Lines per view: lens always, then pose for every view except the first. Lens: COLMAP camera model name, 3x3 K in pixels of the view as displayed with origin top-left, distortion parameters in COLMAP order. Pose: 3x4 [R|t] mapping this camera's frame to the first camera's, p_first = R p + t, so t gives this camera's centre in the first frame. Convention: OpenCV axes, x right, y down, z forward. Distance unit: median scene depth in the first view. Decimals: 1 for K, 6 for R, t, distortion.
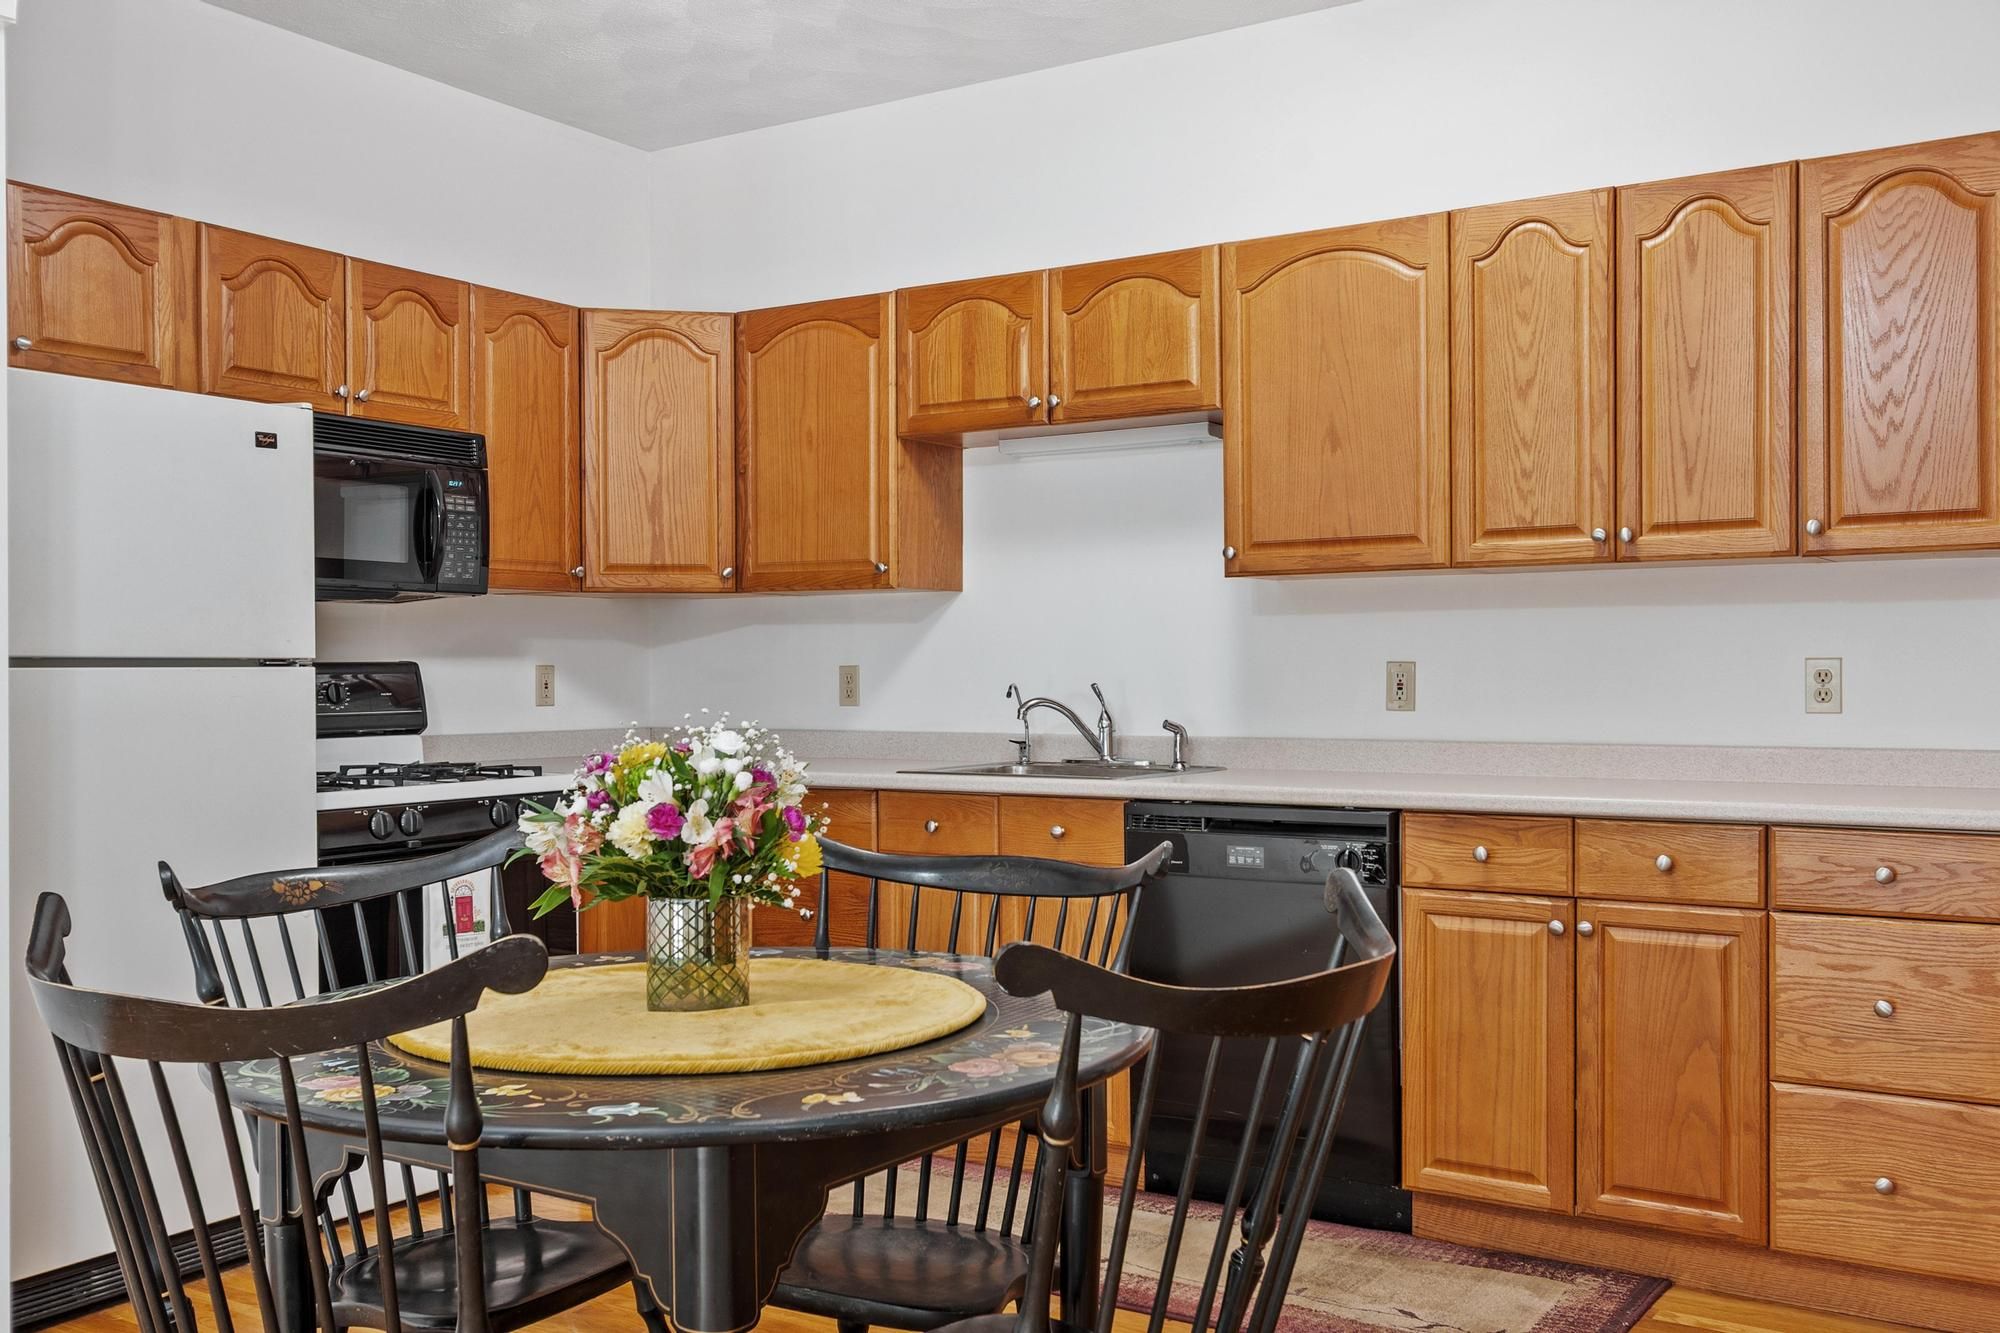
lens RADIAL K [[1802.9, 0, 1009.8], [0, 1802.9, 687.5], [0, 0, 1]] dist [-0.007298, -0.001246]
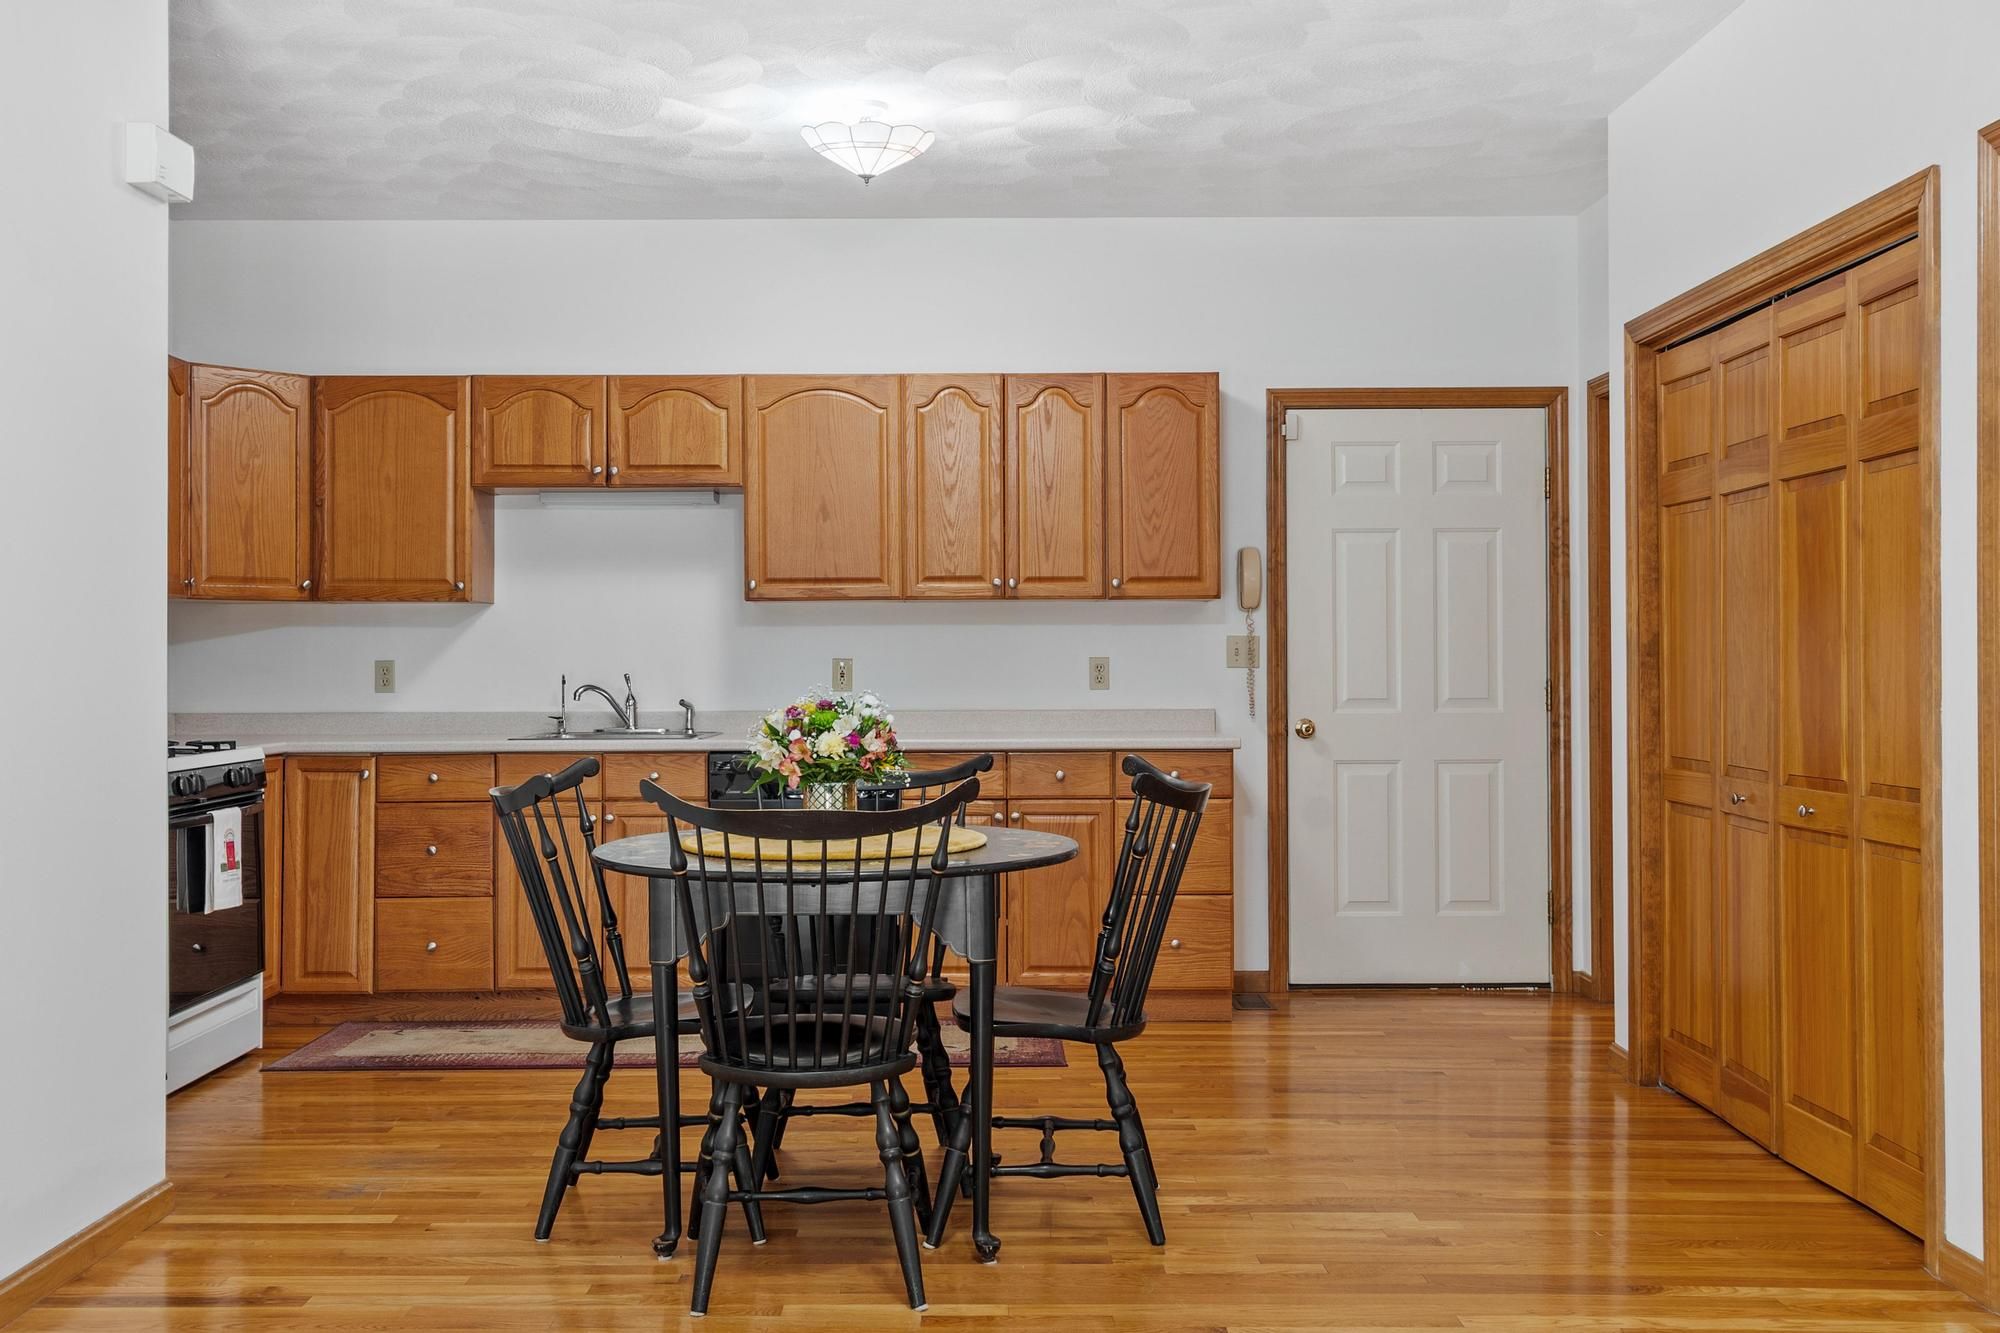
lens RADIAL K [[1802.9, 0, 997.7], [0, 1802.9, 650.0], [0, 0, 1]] dist [-0.007298, -0.001246]
pose [[0.839153, 0.004889, 0.543874, -0.512033], [0.004706, 0.999857, -0.016248, 0.003524], [-0.543876, 0.016194, 0.839010, -0.347588]]
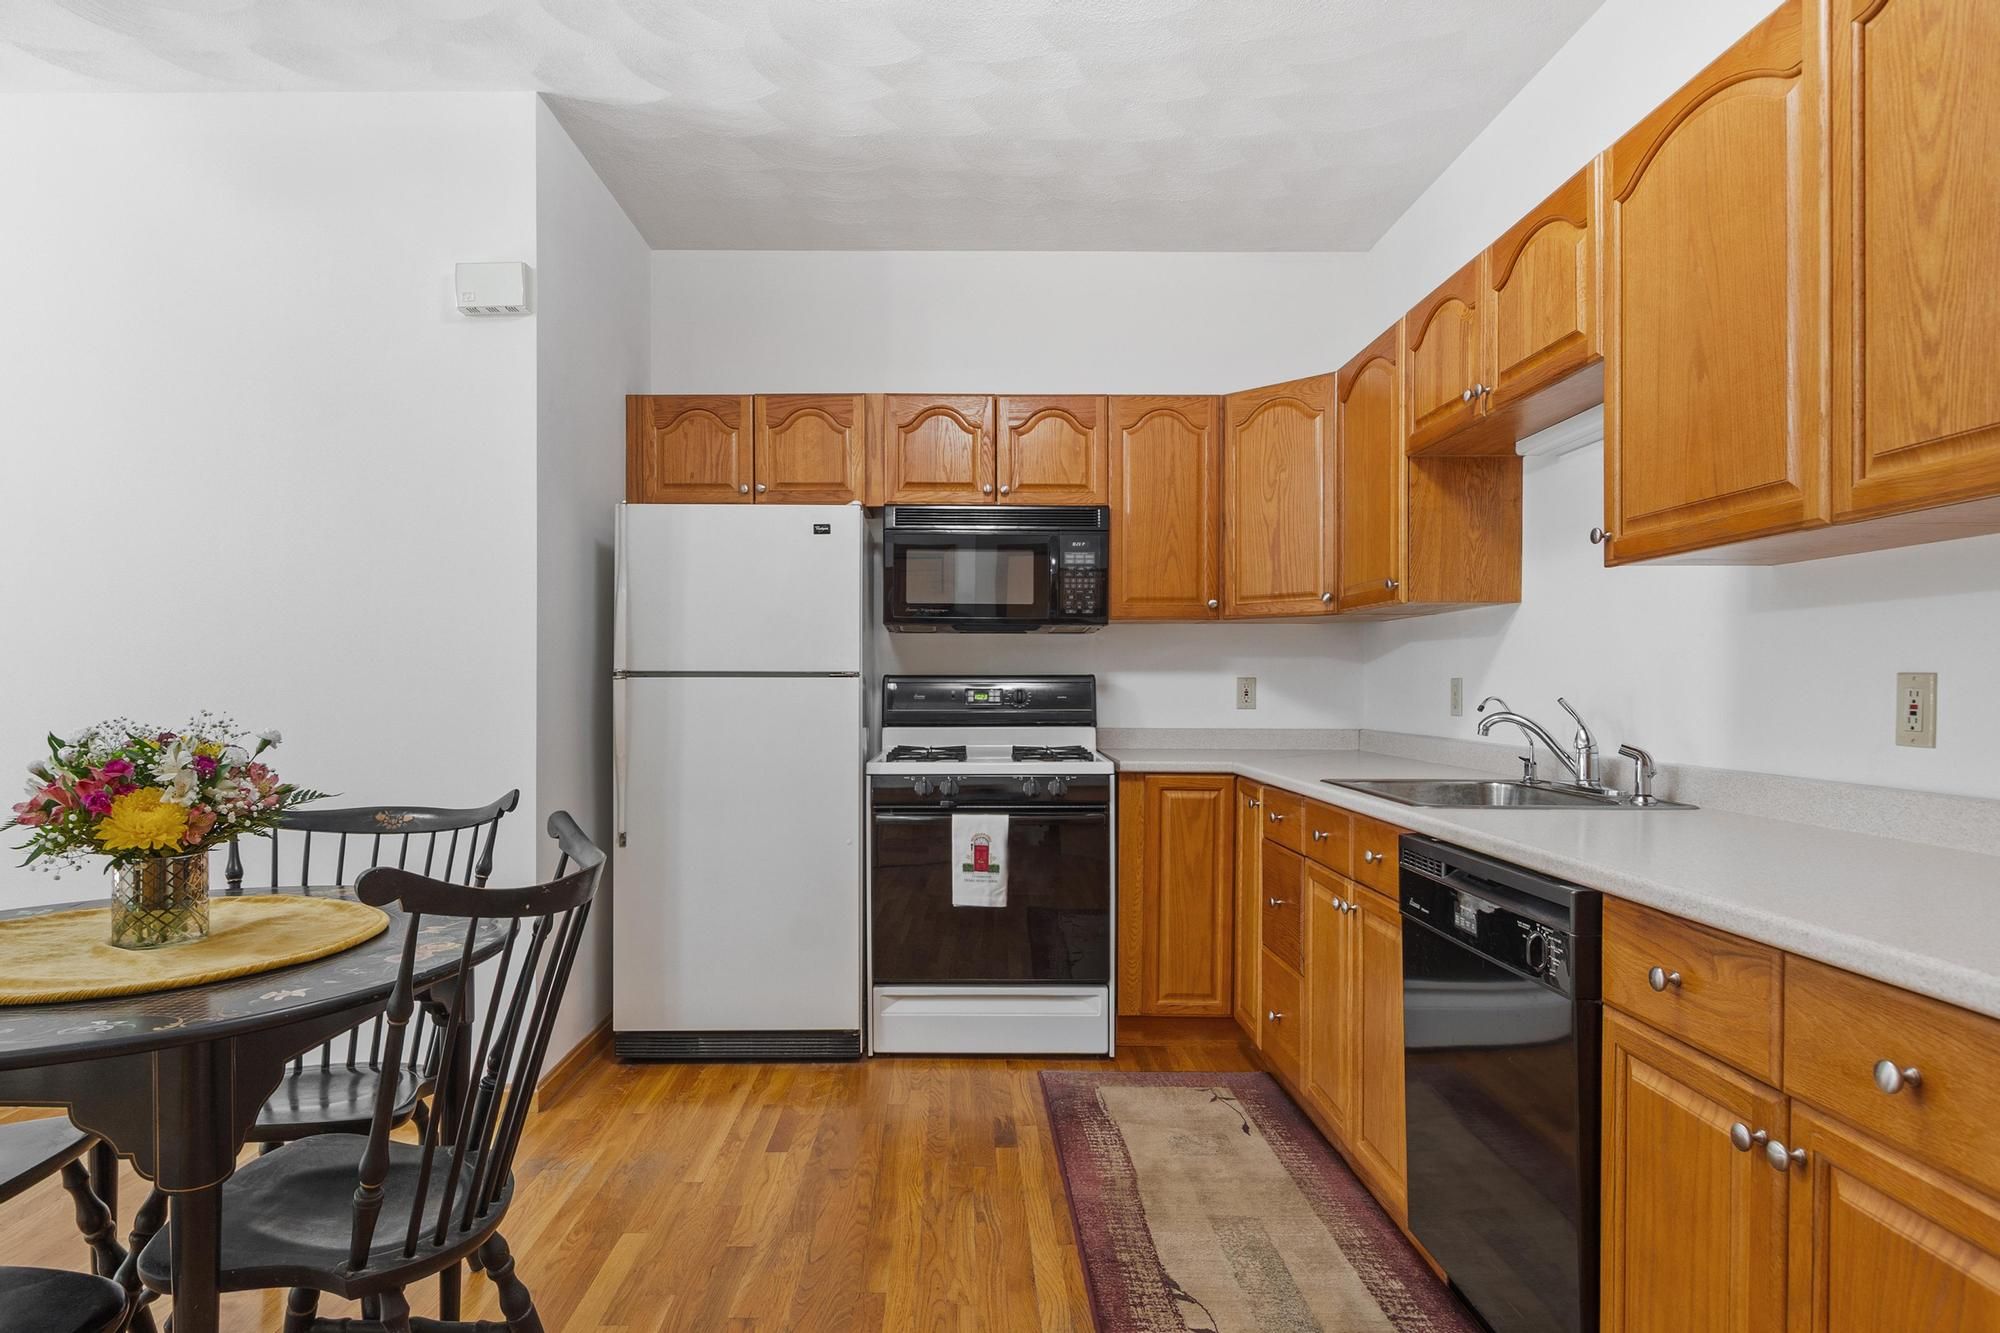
lens RADIAL K [[1128.0, 0, 979.9], [0, 1128.0, 687.3], [0, 0, 1]] dist [0.001306, -0.000320]
pose [[0.544847, 0.008247, -0.838495, 0.391297], [-0.012333, 0.999922, 0.001821, -0.005570], [0.838445, 0.009348, 0.544906, 0.500641]]
